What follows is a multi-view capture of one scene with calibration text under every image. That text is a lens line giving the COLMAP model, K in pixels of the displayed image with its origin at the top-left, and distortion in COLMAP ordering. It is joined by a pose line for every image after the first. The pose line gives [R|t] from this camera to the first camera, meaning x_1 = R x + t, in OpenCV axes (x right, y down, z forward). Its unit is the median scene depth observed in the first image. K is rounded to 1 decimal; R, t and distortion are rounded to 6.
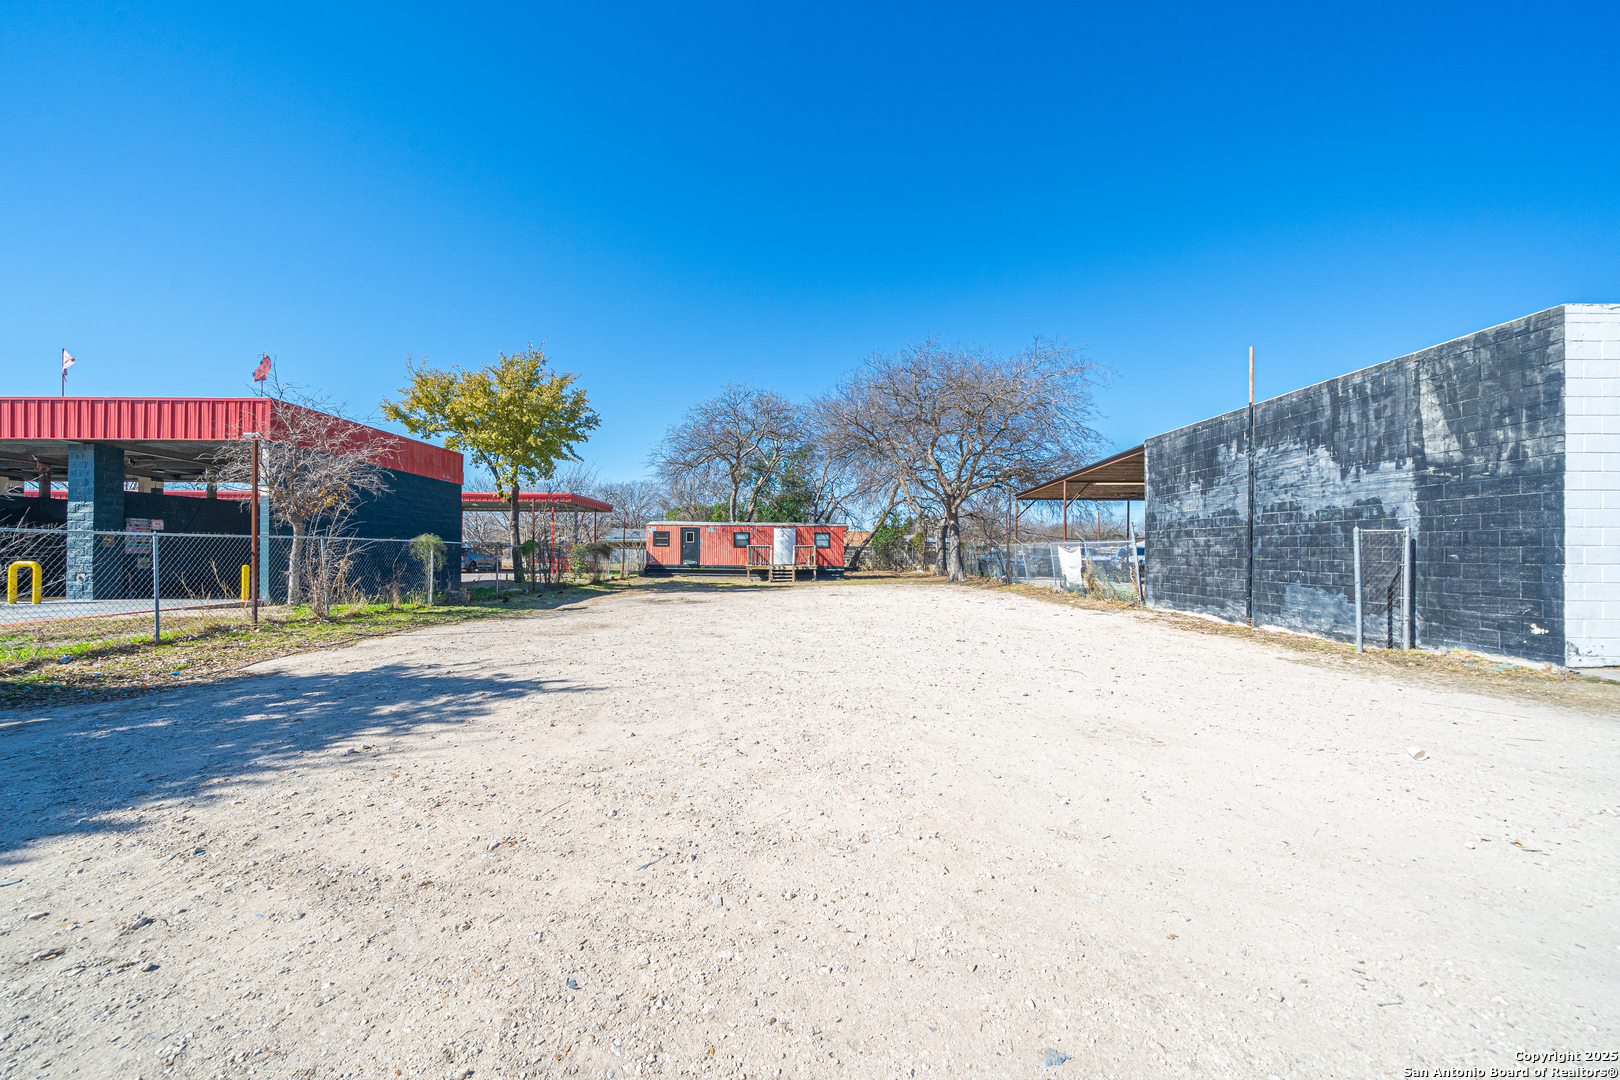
lens RADIAL K [[581.9, 0, 803.6], [0, 581.9, 548.0], [0, 0, 1]] dist [-0.003002, -0.000406]
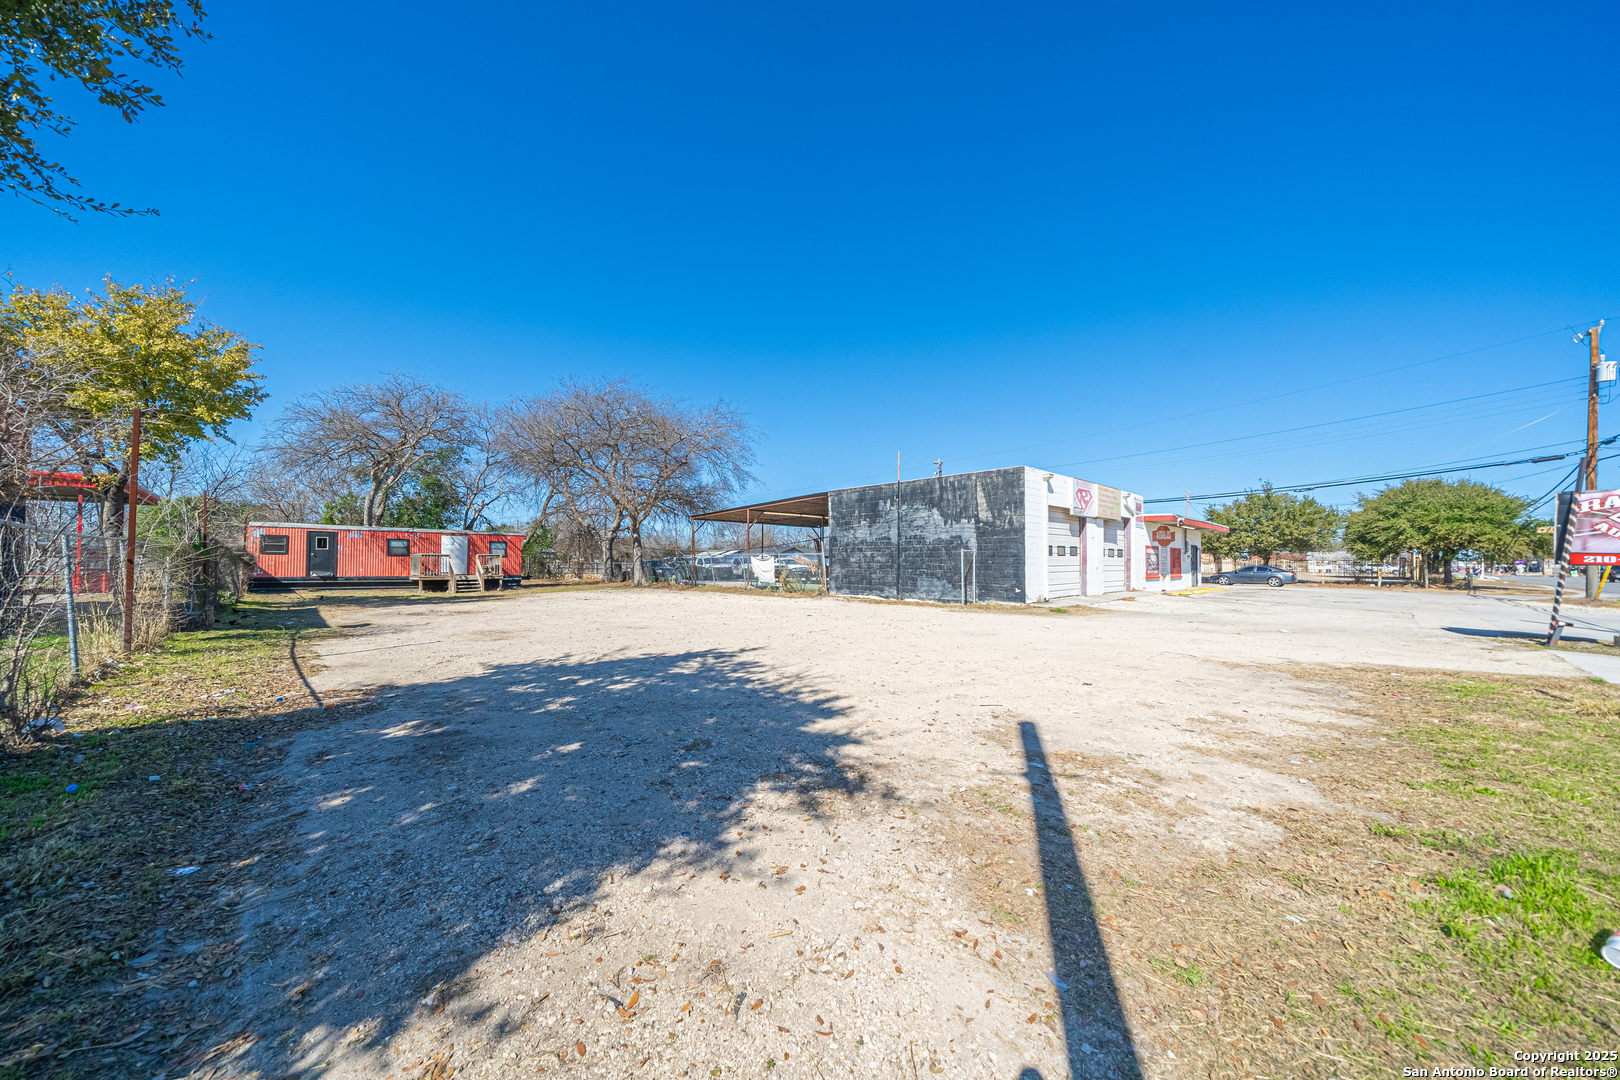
lens RADIAL K [[548.8, 0, 794.7], [0, 548.8, 549.7], [0, 0, 1]] dist [-0.002755, -0.000090]
pose [[0.738636, 0.012775, 0.673984, -0.500361], [-0.003192, 0.999875, -0.015454, 0.000862], [-0.674097, 0.009263, 0.738584, -0.058643]]
